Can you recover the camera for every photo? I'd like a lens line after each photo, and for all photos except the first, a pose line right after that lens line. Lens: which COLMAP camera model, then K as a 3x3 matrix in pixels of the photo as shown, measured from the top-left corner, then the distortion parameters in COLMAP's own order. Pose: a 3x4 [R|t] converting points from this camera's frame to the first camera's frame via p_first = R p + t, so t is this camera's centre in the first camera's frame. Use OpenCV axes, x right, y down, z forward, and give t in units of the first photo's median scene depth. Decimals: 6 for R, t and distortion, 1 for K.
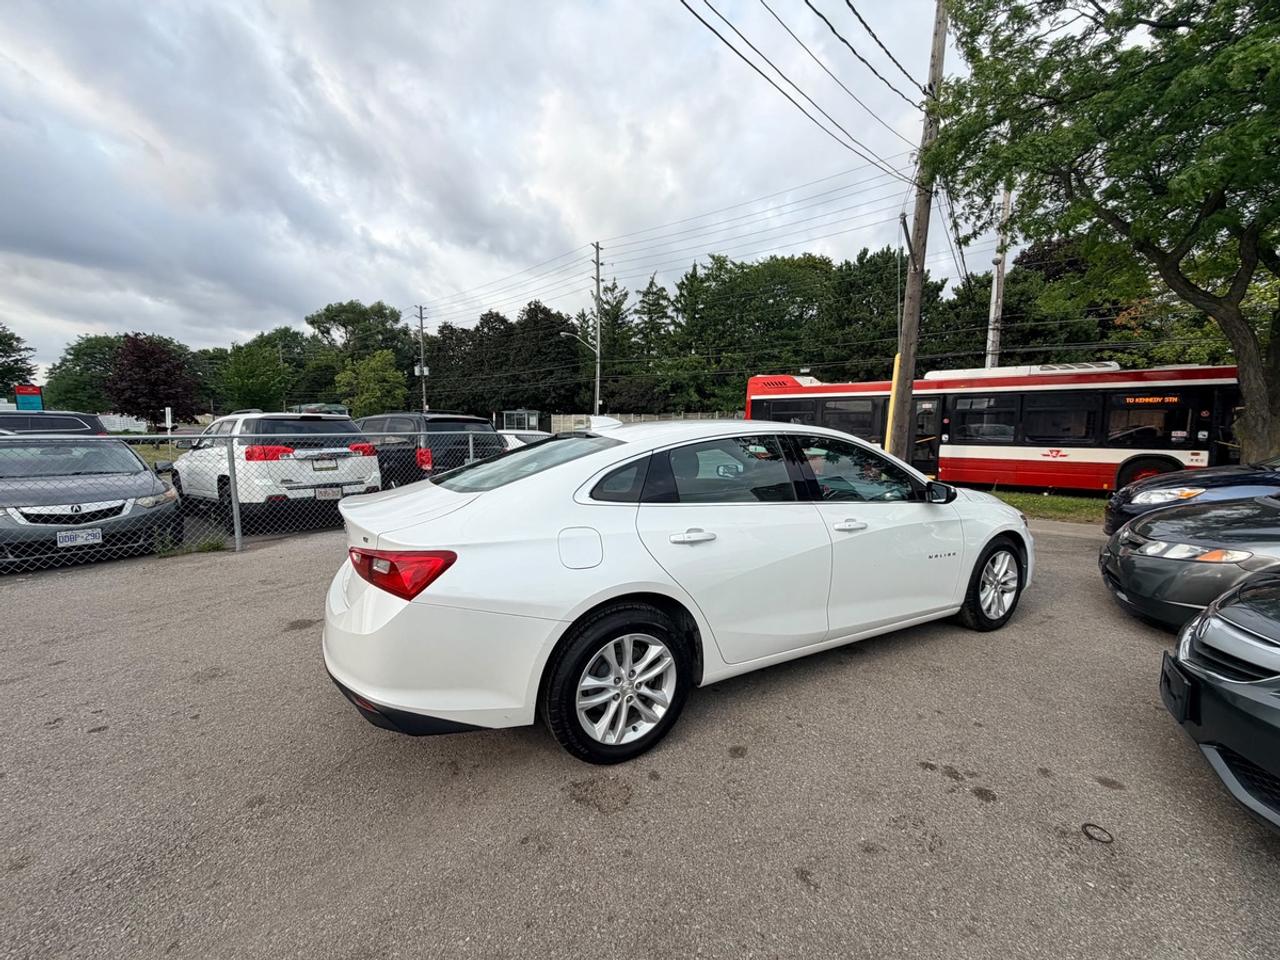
lens RADIAL K [[512.1, 0, 635.1], [0, 512.1, 479.9], [0, 0, 1]] dist [0.000347, -0.000890]
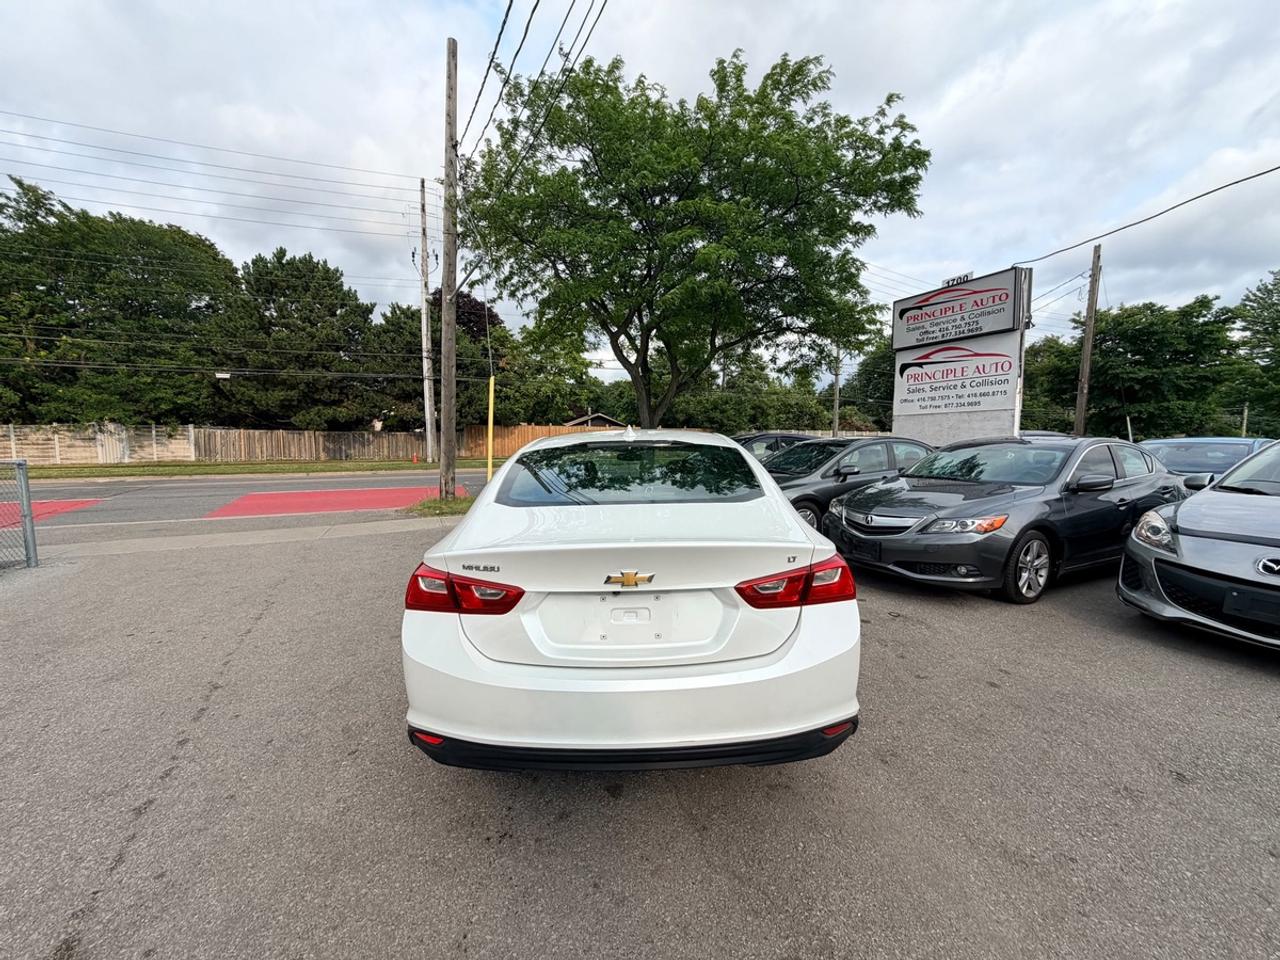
lens RADIAL K [[511.6, 0, 638.9], [0, 511.6, 478.6], [0, 0, 1]] dist [-0.000817, 0.000004]
pose [[0.458760, -0.071514, 0.885678, -0.074230], [0.103280, 0.994292, 0.026787, -0.003564], [-0.882537, 0.079184, 0.463527, 0.042554]]
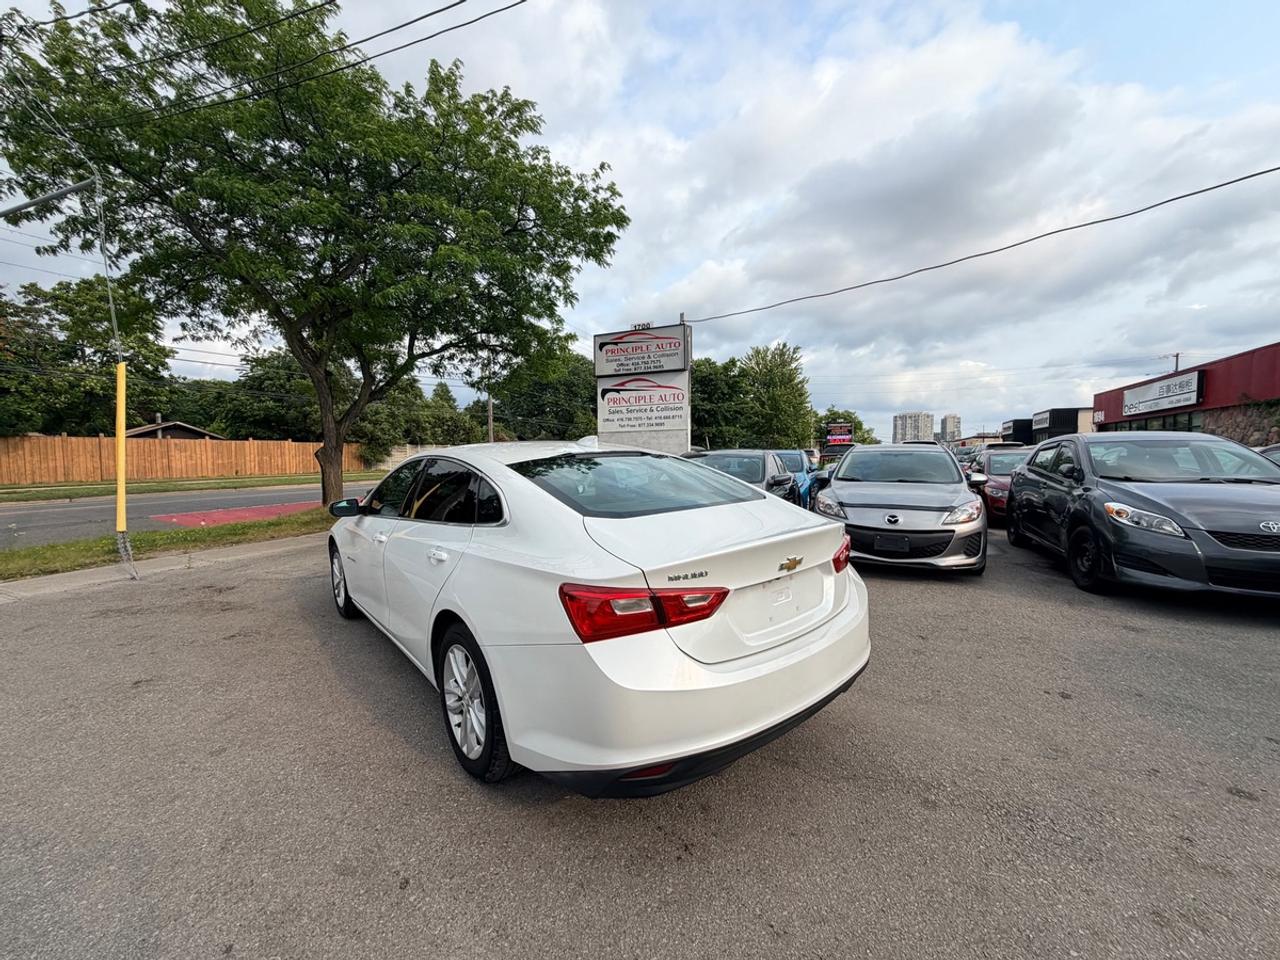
lens RADIAL K [[505.9, 0, 640.0], [0, 505.9, 480.0], [0, 0, 1]] dist [-0.001897, -0.000347]
pose [[-0.209272, -0.053614, 0.976387, -0.082120], [0.117967, 0.989819, 0.079636, -0.007874], [-0.970716, 0.131847, -0.200817, 0.084827]]
